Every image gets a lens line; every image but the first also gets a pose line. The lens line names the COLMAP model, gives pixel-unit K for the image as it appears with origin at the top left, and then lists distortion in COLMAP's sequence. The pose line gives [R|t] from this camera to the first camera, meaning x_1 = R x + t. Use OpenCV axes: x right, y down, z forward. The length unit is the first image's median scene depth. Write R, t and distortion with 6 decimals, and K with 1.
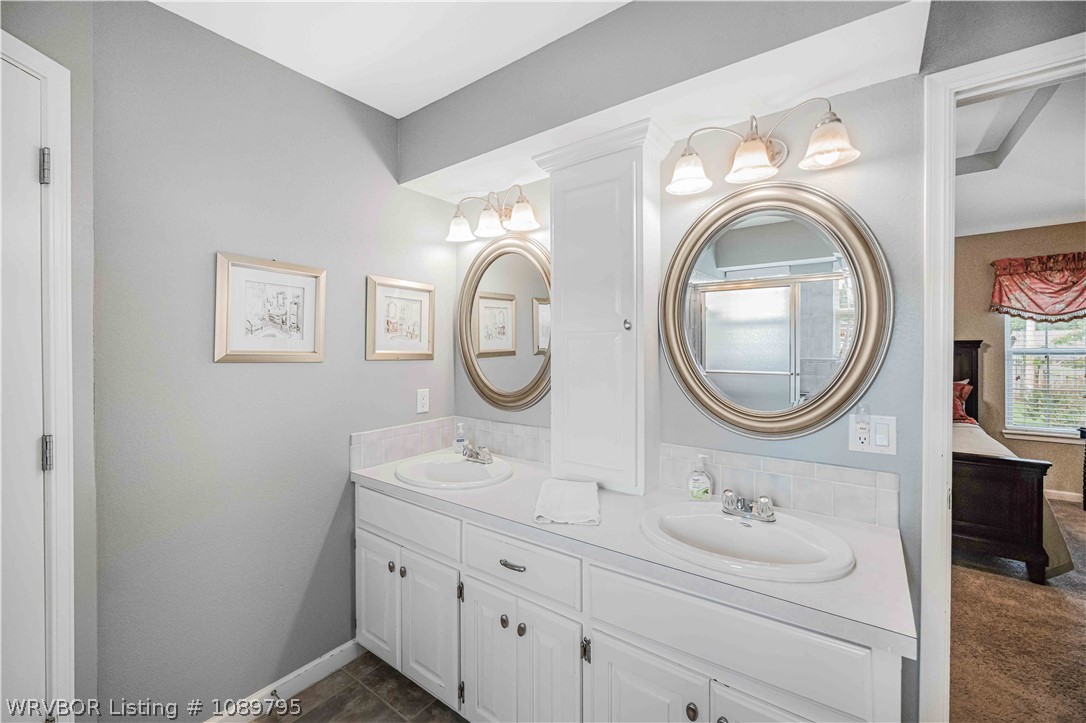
lens RADIAL K [[439.9, 0, 543.9], [0, 439.9, 352.2], [0, 0, 1]] dist [-0.006020, 0.001268]
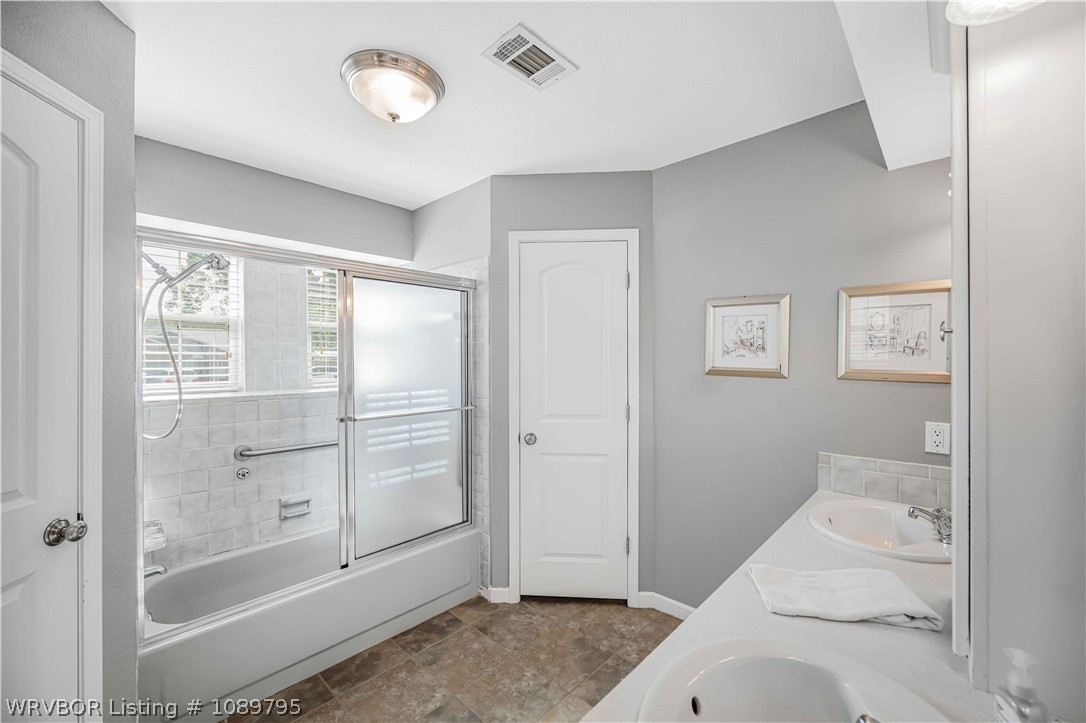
lens RADIAL K [[439.9, 0, 542.4], [0, 439.9, 361.3], [0, 0, 1]] dist [-0.006020, 0.001268]
pose [[-0.122698, 0.003545, -0.992438, 0.728039], [-0.011543, 0.999921, 0.004999, -0.020675], [0.992377, 0.012069, -0.122648, 0.578502]]
